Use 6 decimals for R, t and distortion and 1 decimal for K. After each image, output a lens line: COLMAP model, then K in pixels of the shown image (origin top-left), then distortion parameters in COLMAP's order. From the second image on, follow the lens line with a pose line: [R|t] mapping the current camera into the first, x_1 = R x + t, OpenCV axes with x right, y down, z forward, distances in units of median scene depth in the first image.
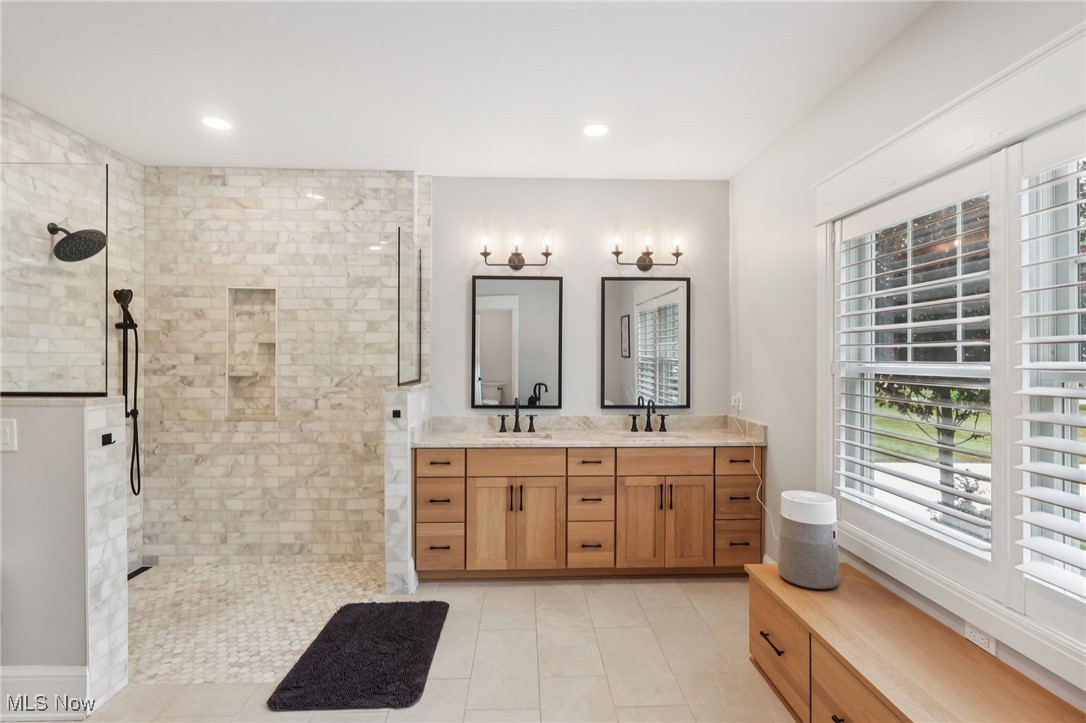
lens RADIAL K [[508.9, 0, 543.4], [0, 508.9, 358.7], [0, 0, 1]] dist [0.001011, -0.000019]
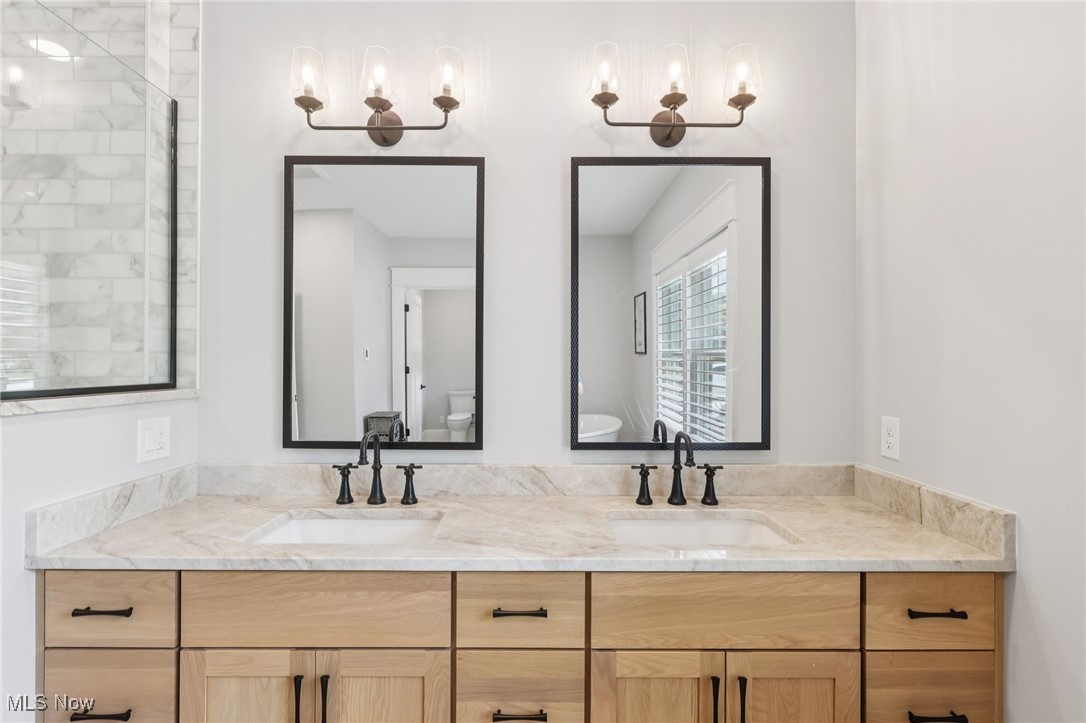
lens RADIAL K [[536.5, 0, 541.8], [0, 536.5, 362.4], [0, 0, 1]] dist [-0.015664, 0.000364]
pose [[0.999402, 0.000066, -0.034570, 0.106499], [-0.000154, 0.999997, -0.002558, 0.022575], [0.034570, 0.002562, 0.999399, 0.537139]]
